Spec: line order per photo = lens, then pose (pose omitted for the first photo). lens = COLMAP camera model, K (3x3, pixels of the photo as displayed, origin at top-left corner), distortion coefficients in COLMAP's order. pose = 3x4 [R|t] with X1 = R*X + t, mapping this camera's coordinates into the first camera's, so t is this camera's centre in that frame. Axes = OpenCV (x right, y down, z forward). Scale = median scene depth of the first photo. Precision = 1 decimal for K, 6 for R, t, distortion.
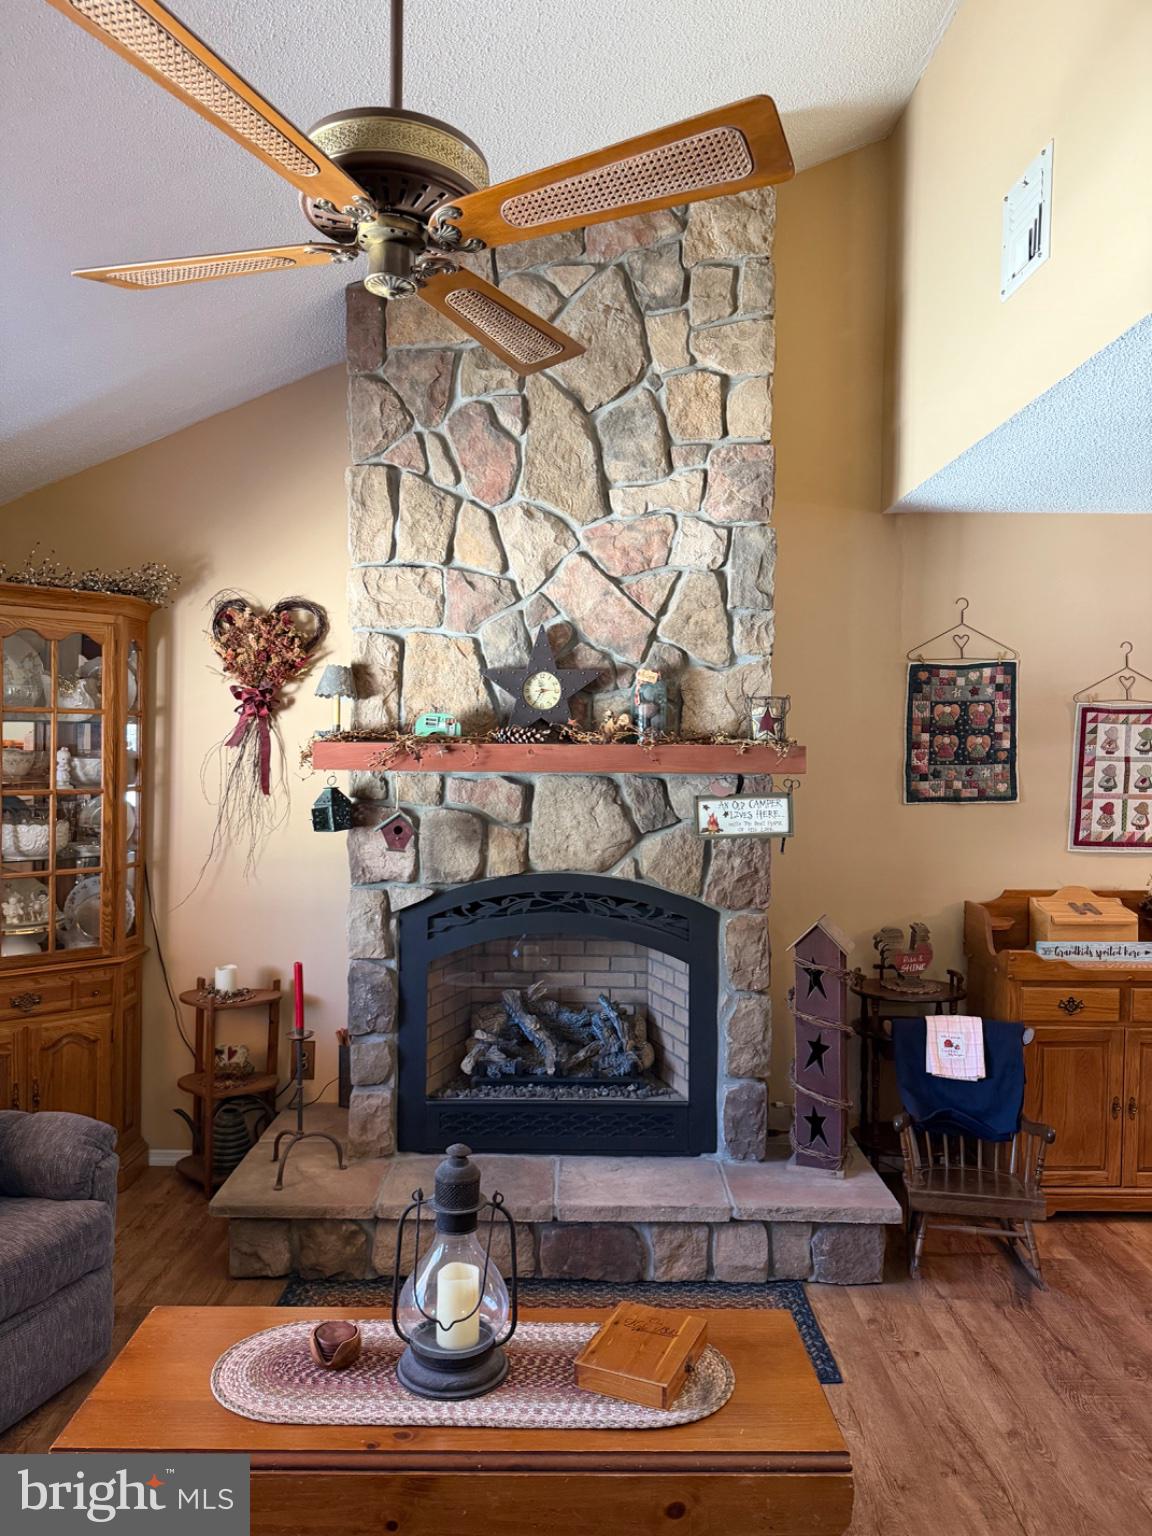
lens RADIAL K [[1085.7, 0, 576.0], [0, 1085.7, 768.0], [0, 0, 1]] dist [0.186108, -0.432831]
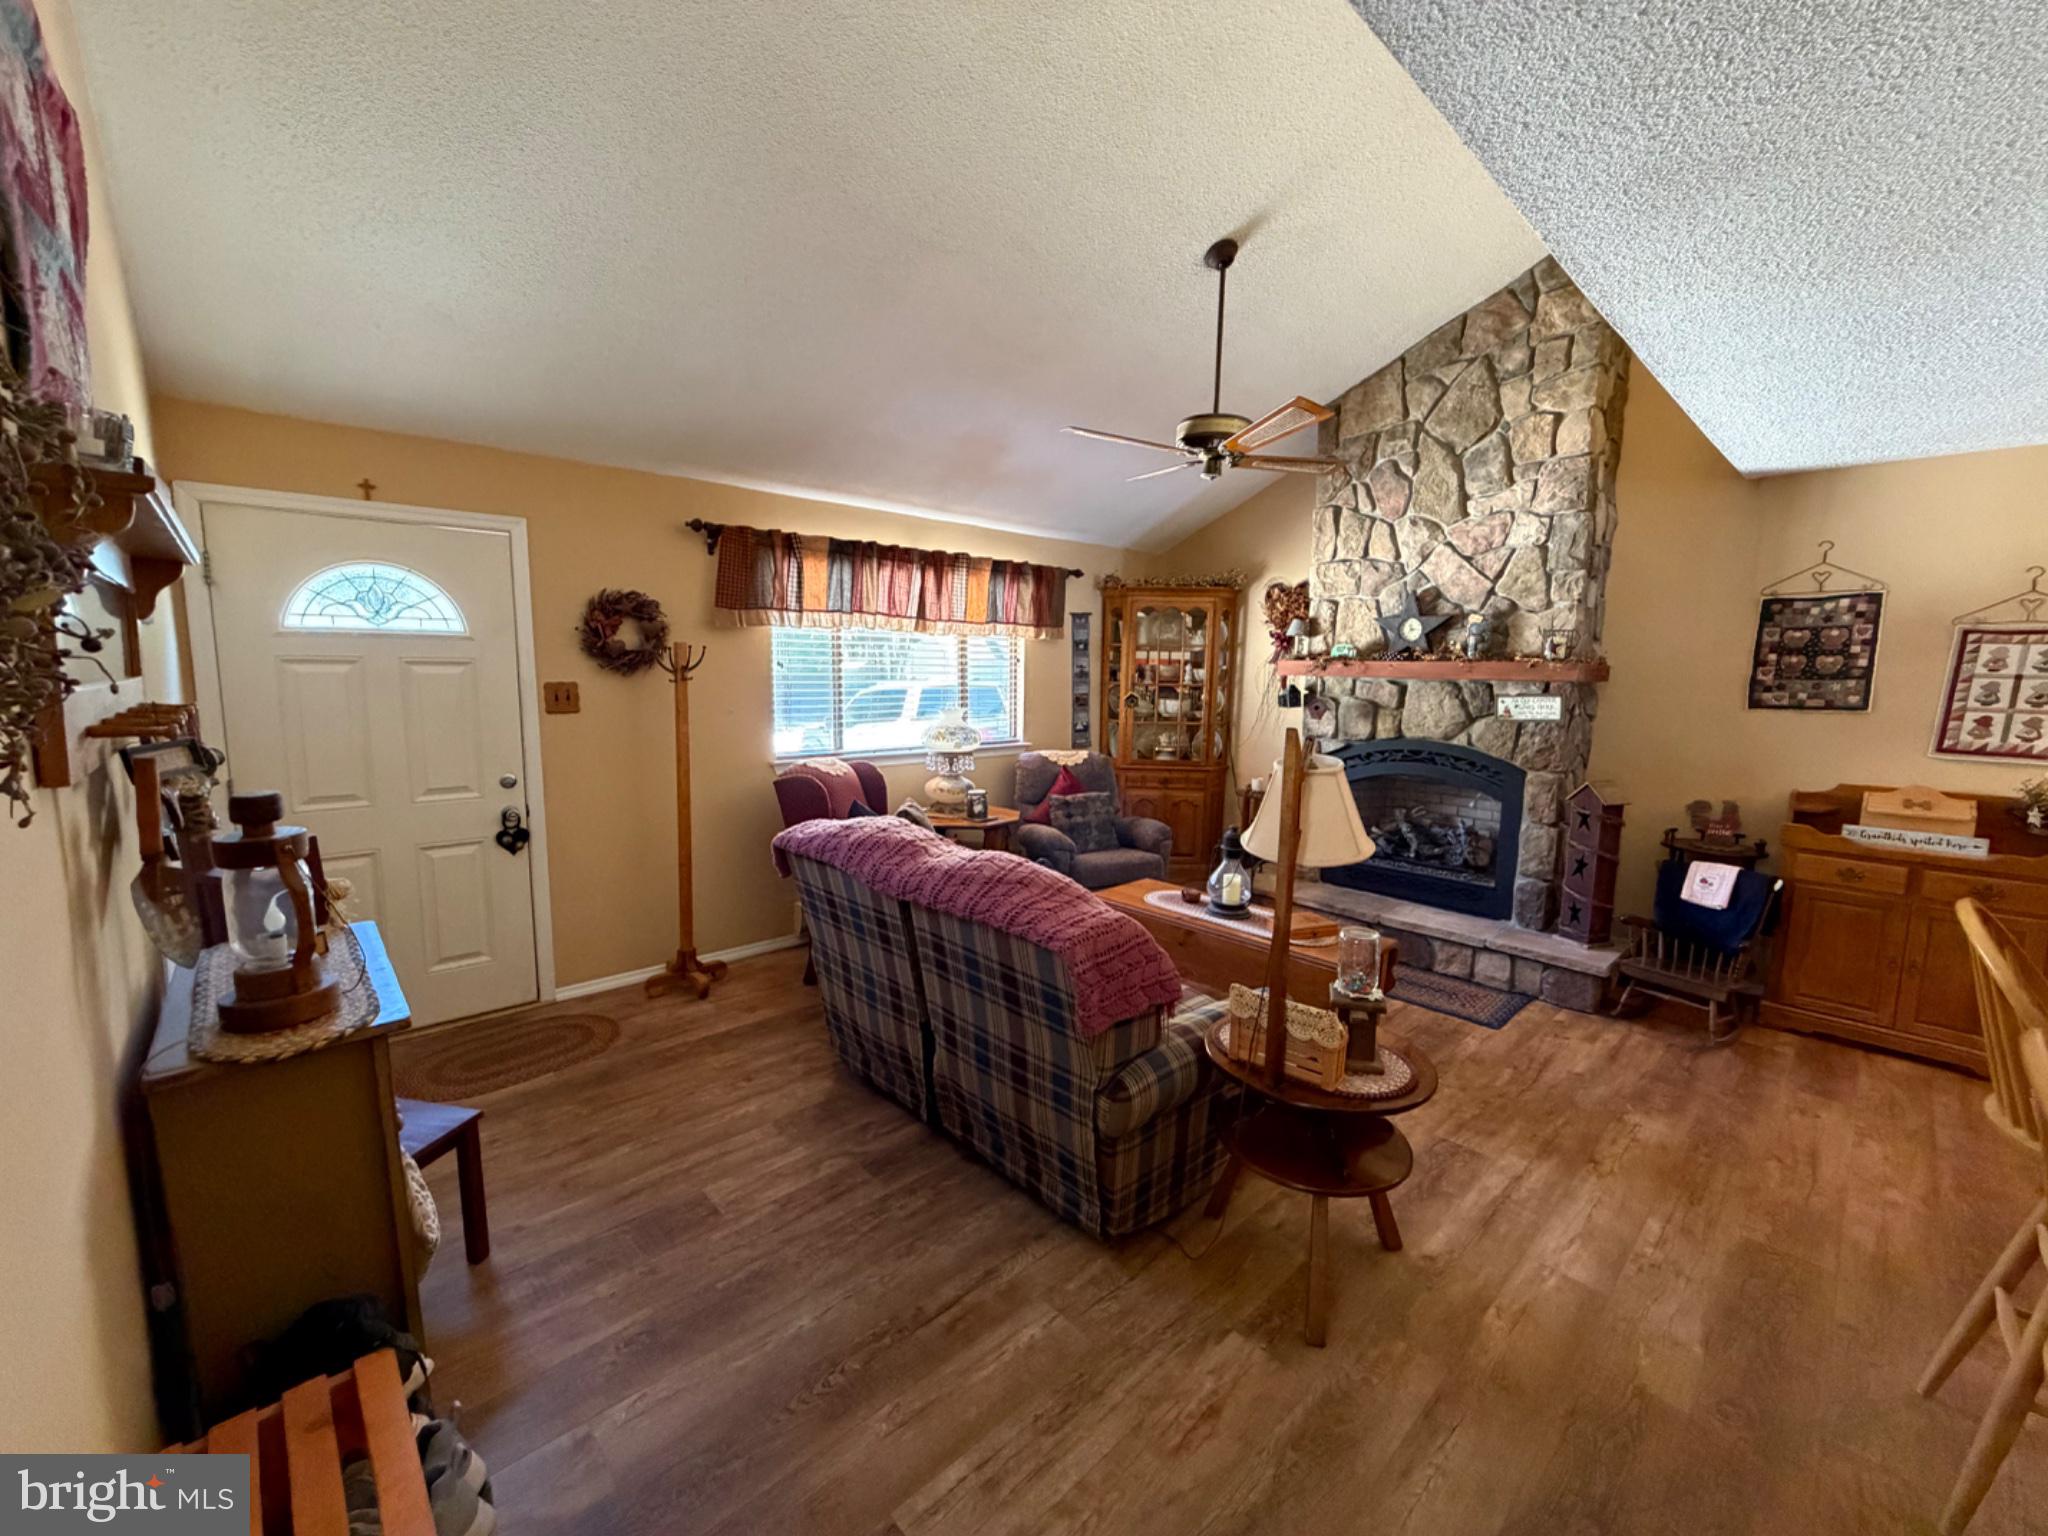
lens RADIAL K [[830.1, 0, 1024.0], [0, 830.1, 768.0], [0, 0, 1]] dist [0.008671, 0.000295]
pose [[0.685771, 0.093896, -0.721735, 0.499022], [-0.022927, 0.993938, 0.107525, 0.017013], [0.727456, -0.057190, 0.683767, -0.323912]]
